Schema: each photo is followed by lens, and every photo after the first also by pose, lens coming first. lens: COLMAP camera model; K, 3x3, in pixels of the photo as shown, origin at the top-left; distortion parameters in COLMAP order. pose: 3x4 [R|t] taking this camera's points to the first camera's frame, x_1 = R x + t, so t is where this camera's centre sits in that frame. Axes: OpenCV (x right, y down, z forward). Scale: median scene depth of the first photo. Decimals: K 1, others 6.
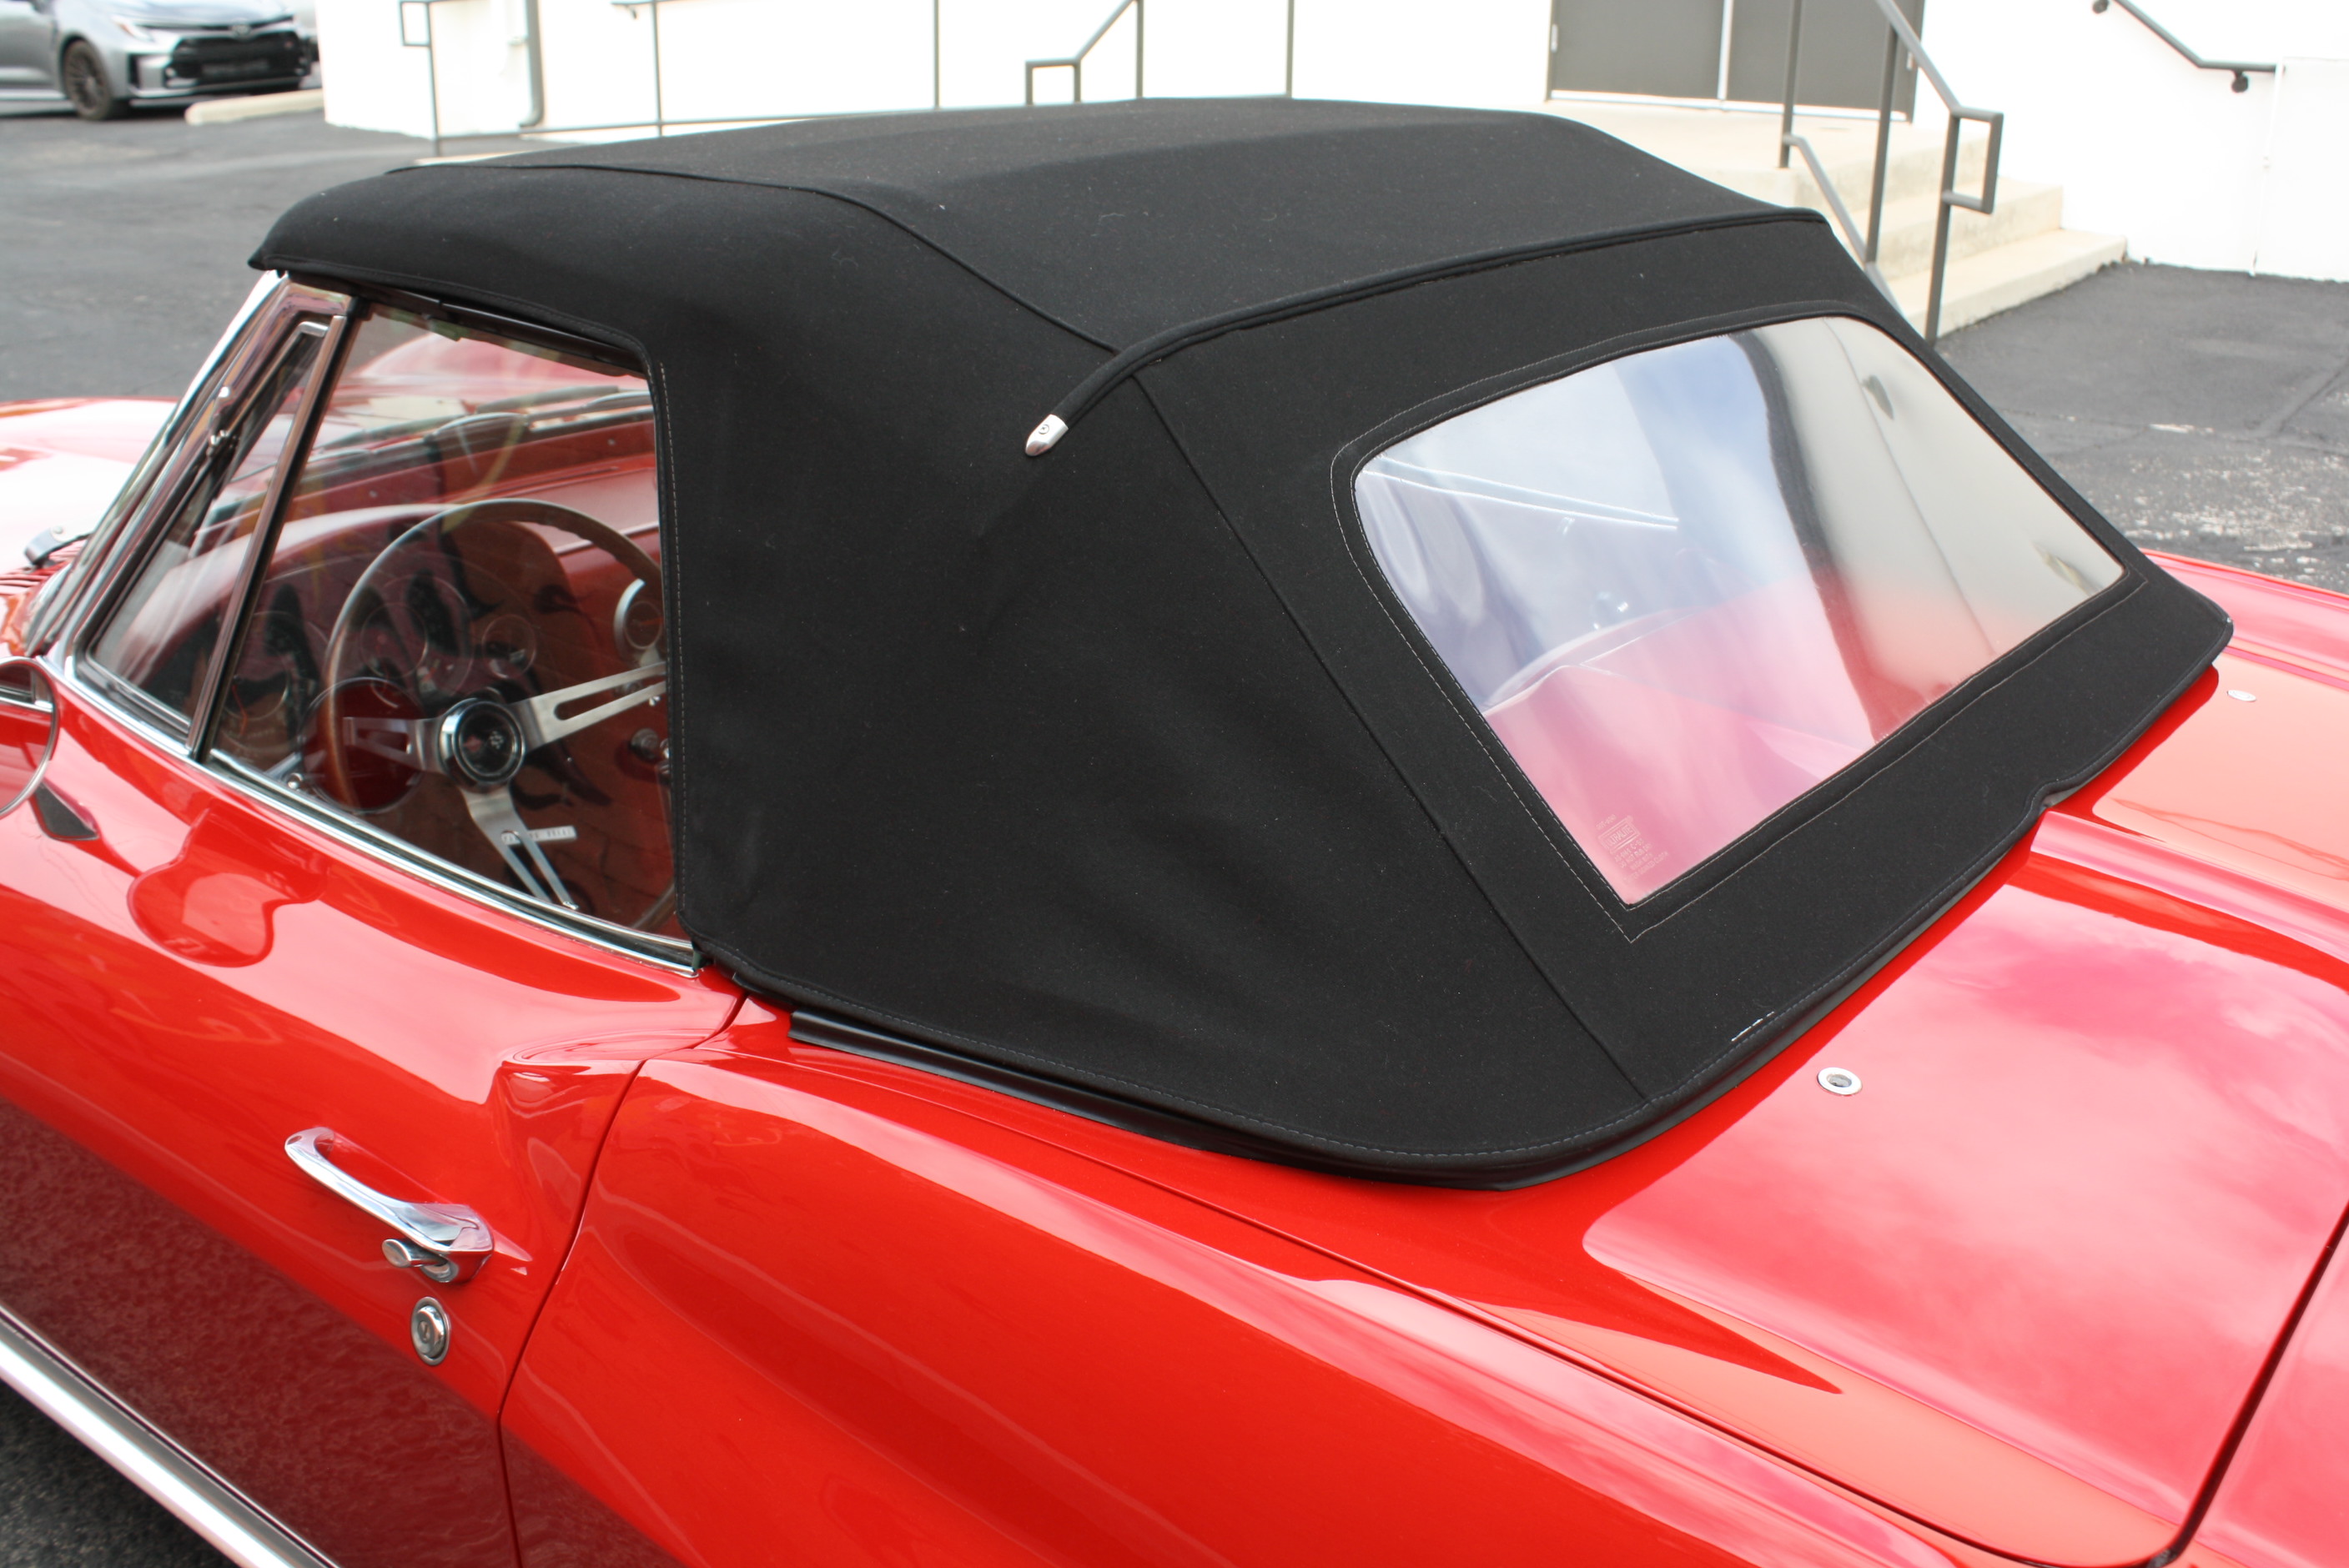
lens RADIAL K [[2245.4, 0, 1183.8], [0, 2245.4, 771.6], [0, 0, 1]] dist [-0.134691, 0.131212]
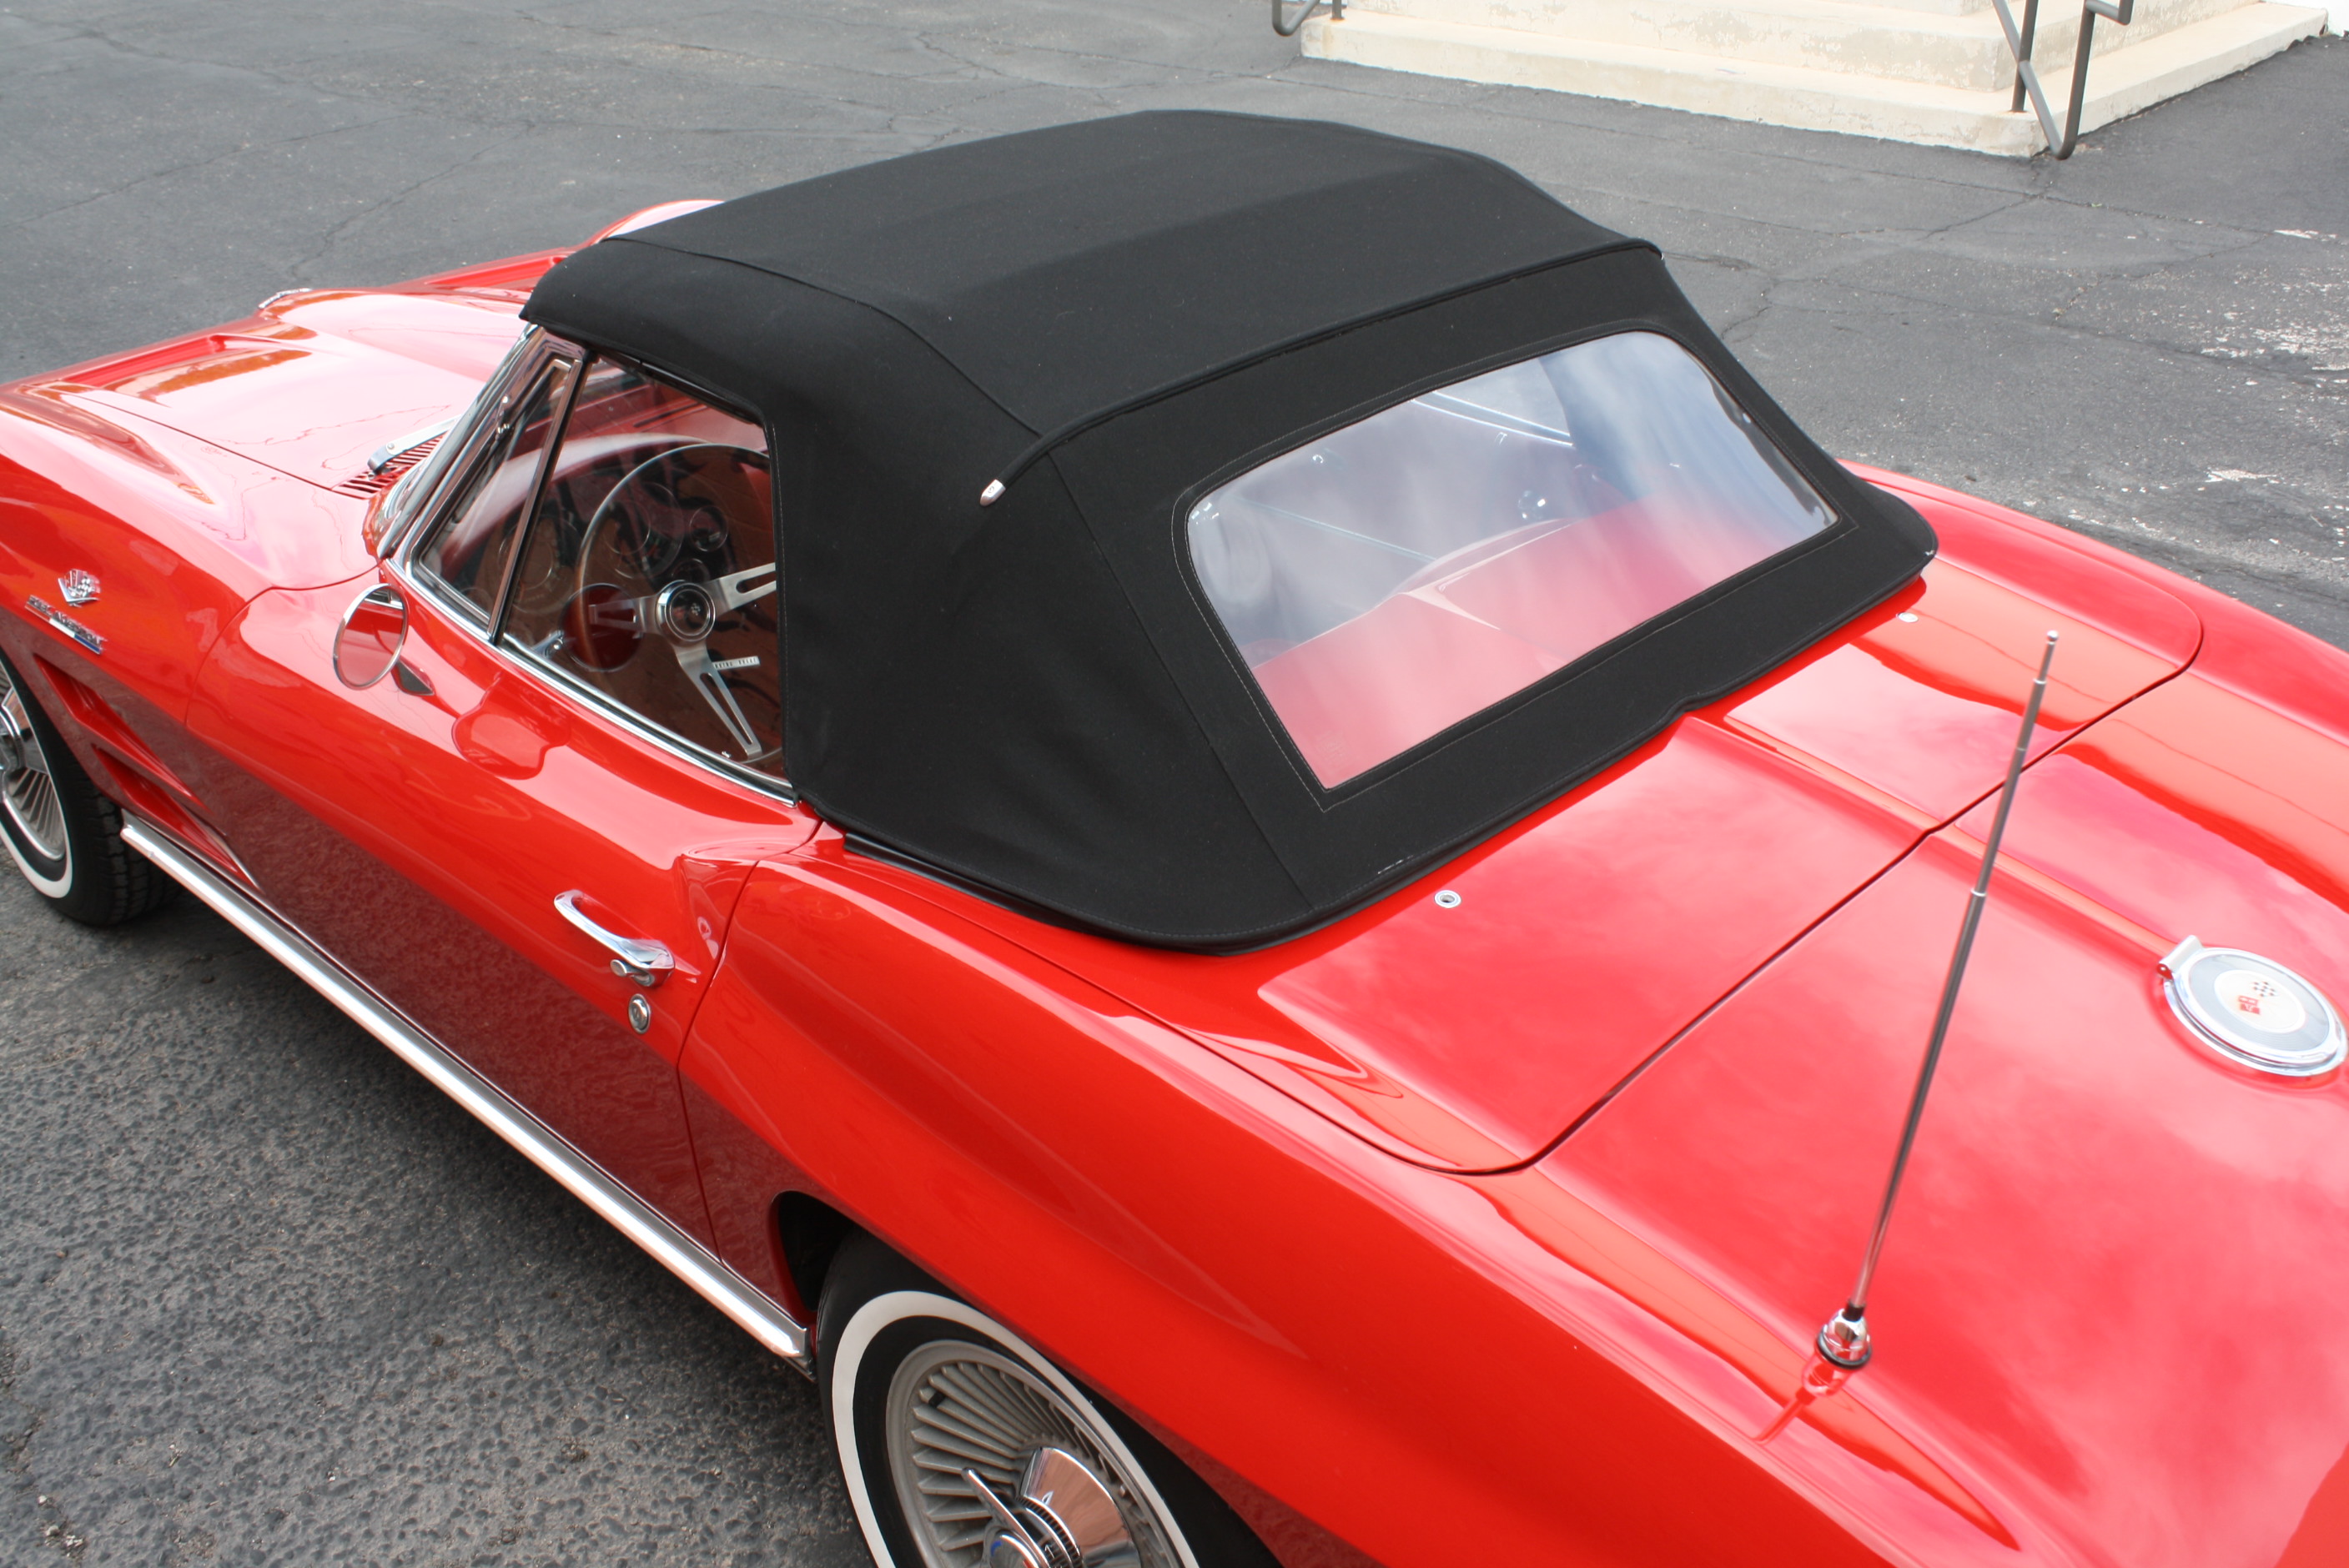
lens RADIAL K [[2288.7, 0, 1209.5], [0, 2288.7, 776.8], [0, 0, 1]] dist [-0.143218, 0.154313]
pose [[0.993992, 0.027533, -0.105935, 0.179609], [-0.013361, 0.991129, 0.132233, -0.106854], [0.108636, -0.130023, 0.985542, -0.424746]]
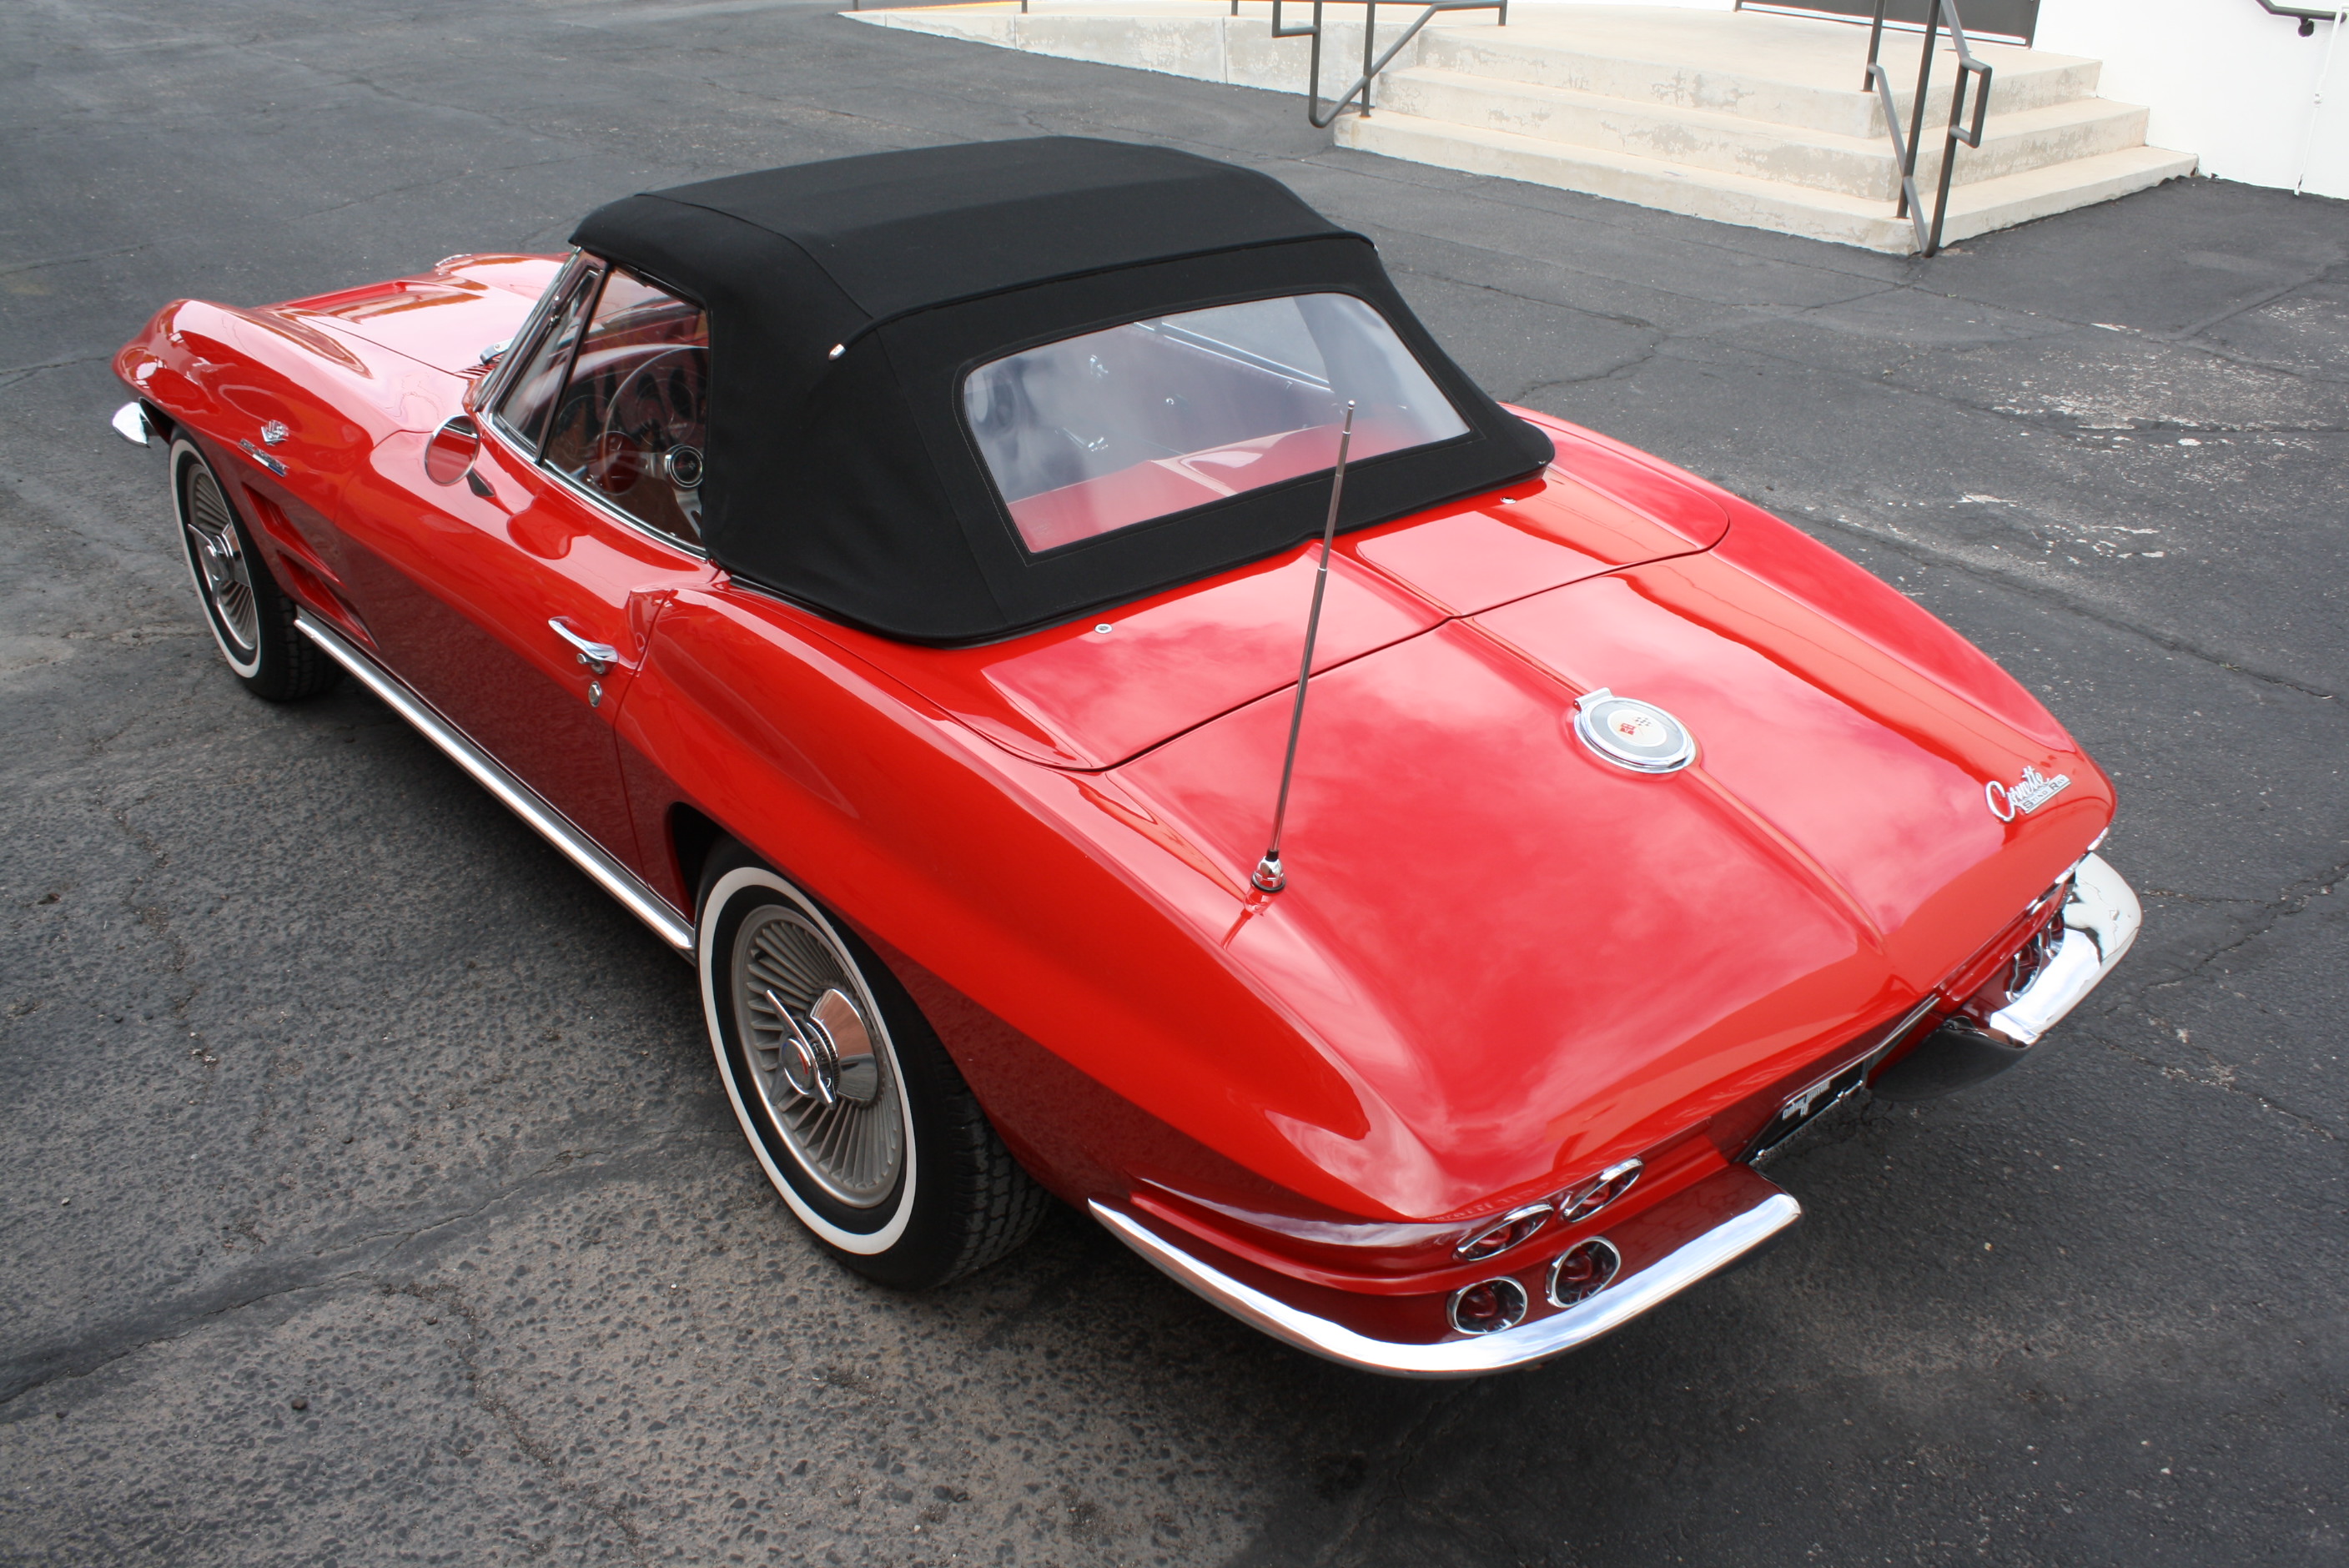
lens RADIAL K [[2067.9, 0, 1219.8], [0, 2067.9, 789.1], [0, 0, 1]] dist [-0.166586, 0.161772]
pose [[0.983180, 0.094864, -0.156072, 0.490239], [-0.075987, 0.989522, 0.122771, 0.013512], [0.166083, -0.108846, 0.980086, -0.787617]]
